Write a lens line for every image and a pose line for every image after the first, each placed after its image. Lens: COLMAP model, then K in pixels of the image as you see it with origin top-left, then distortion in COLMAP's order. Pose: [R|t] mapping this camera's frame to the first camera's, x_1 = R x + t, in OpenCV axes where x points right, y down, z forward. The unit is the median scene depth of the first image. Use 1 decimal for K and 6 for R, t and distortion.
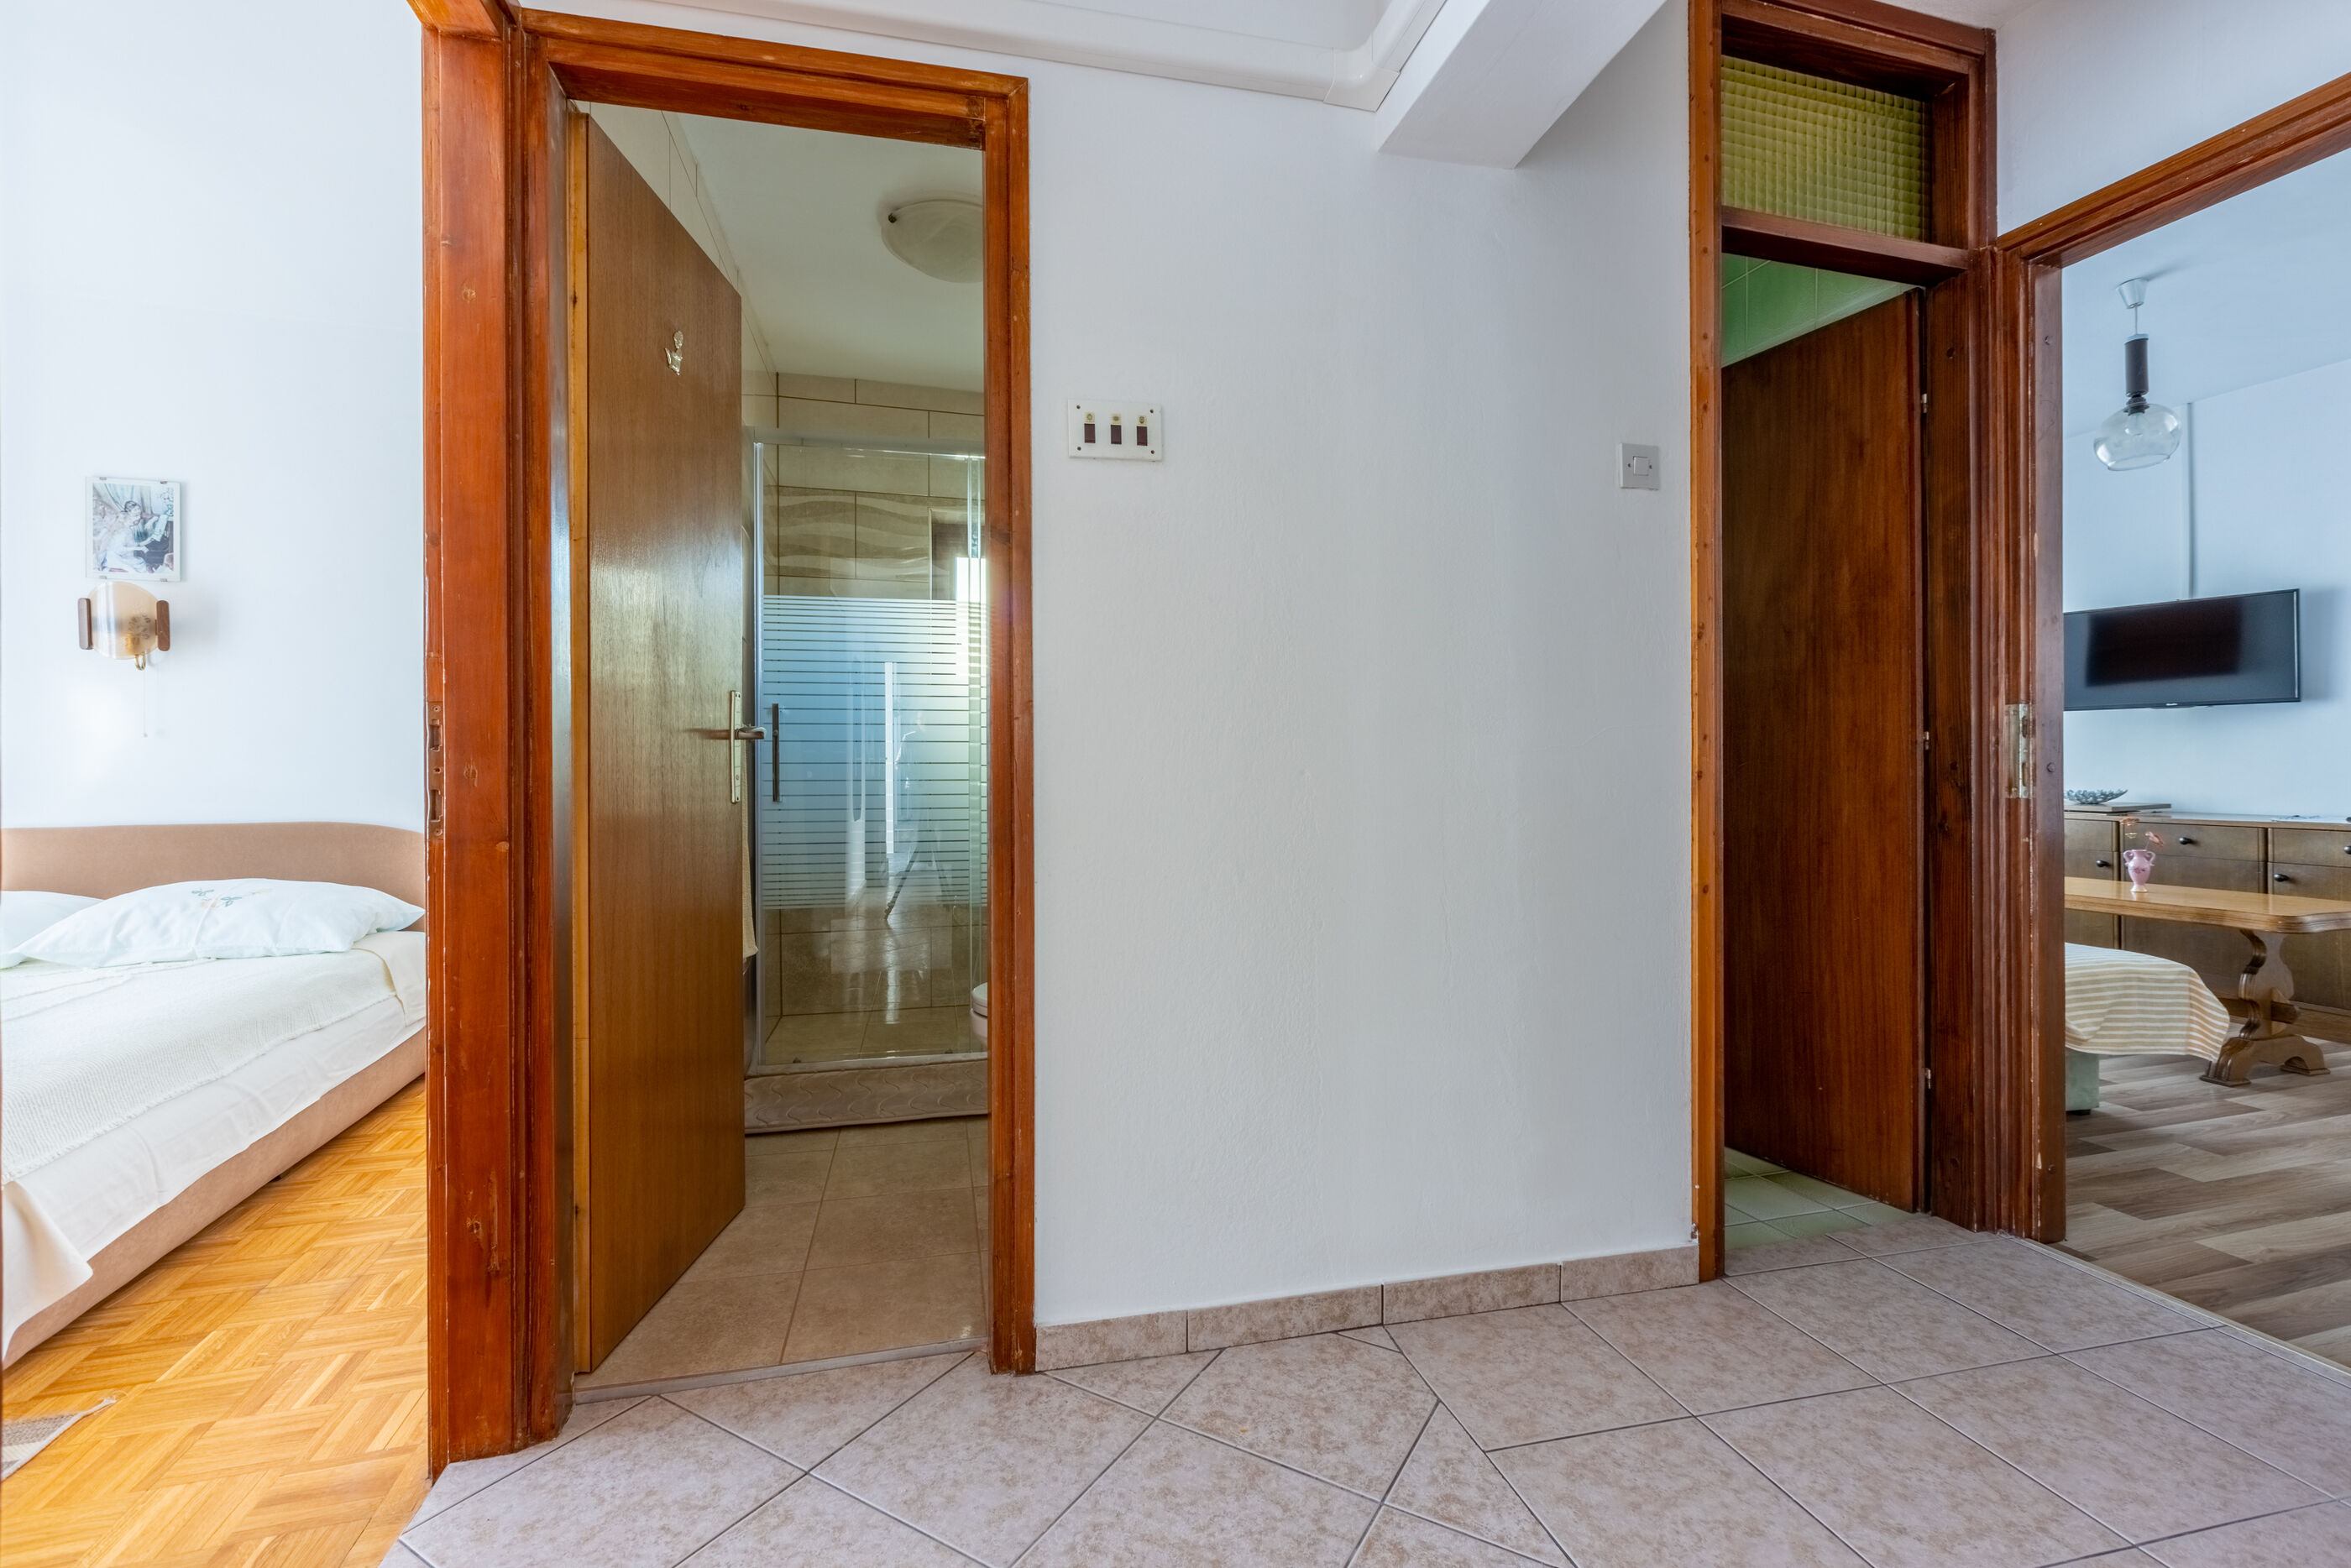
lens RADIAL K [[1060.9, 0, 1182.1], [0, 1060.9, 768.6], [0, 0, 1]] dist [0.002541, 0.000135]
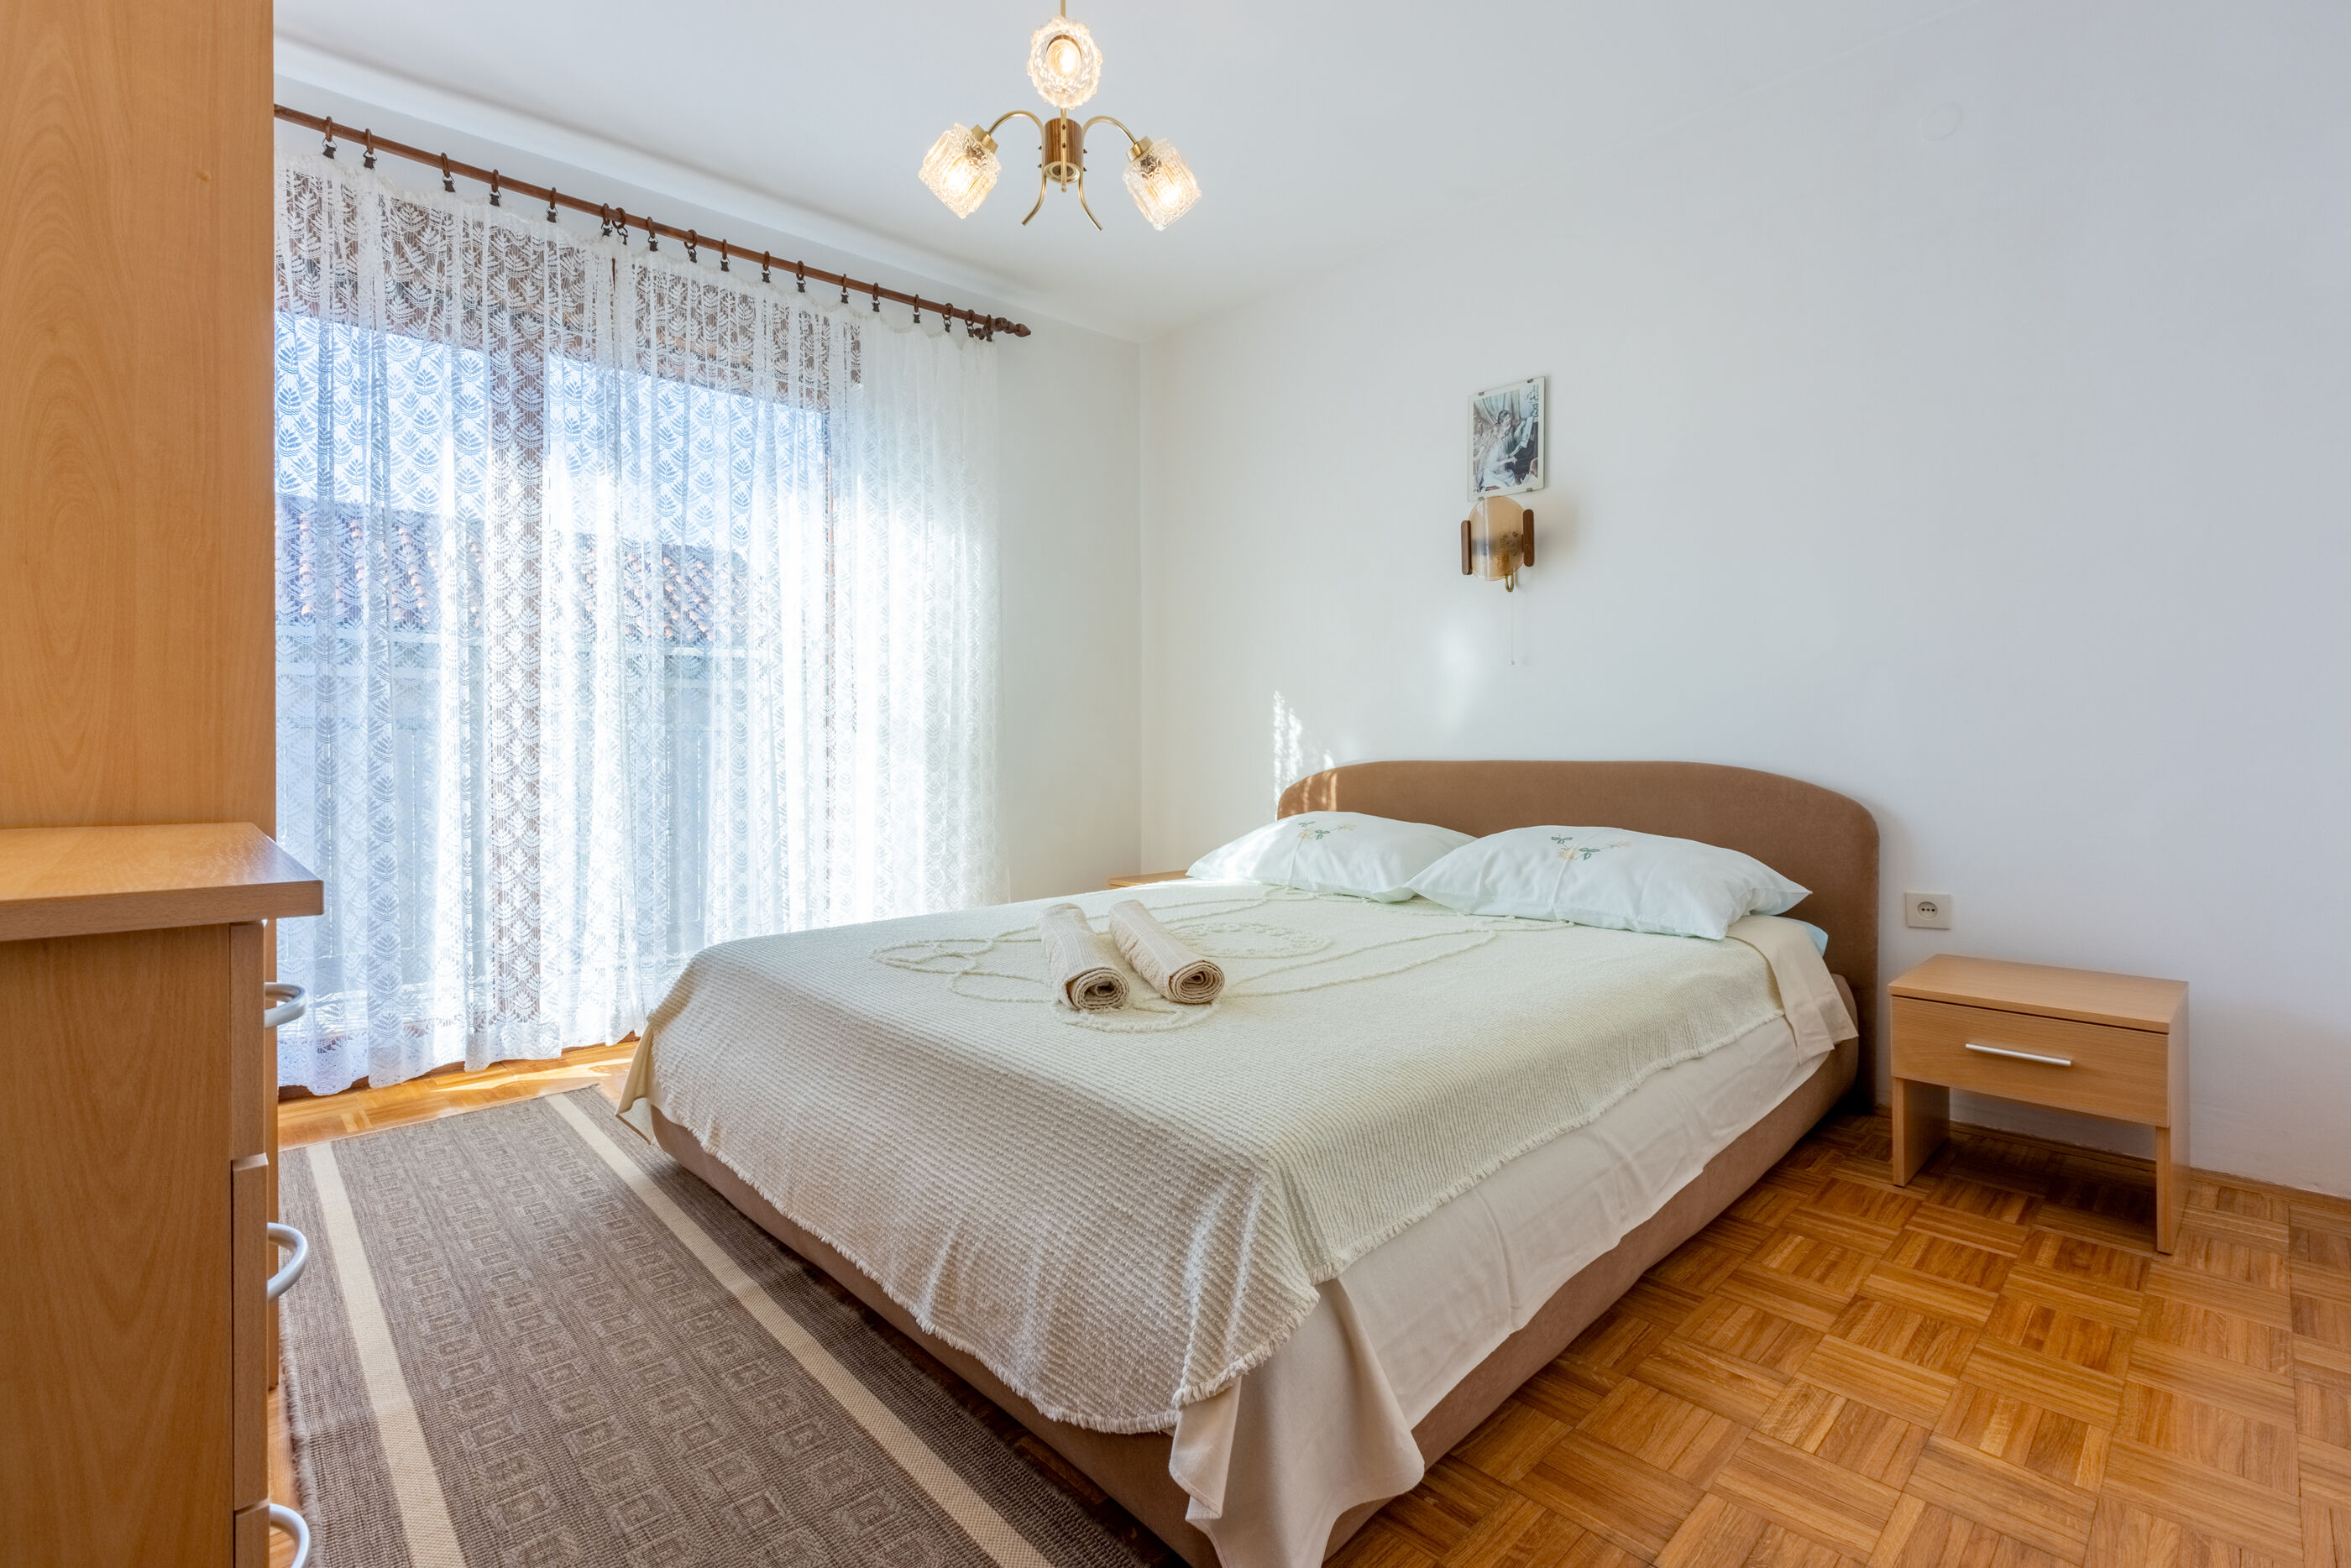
lens RADIAL K [[1023.8, 0, 1176.7], [0, 1023.8, 766.5], [0, 0, 1]] dist [-0.001868, -0.000232]
pose [[0.456537, 0.020955, -0.889457, -0.358149], [0.000054, 0.999722, 0.023581, 0.041492], [0.889704, -0.010813, 0.456409, 0.378822]]
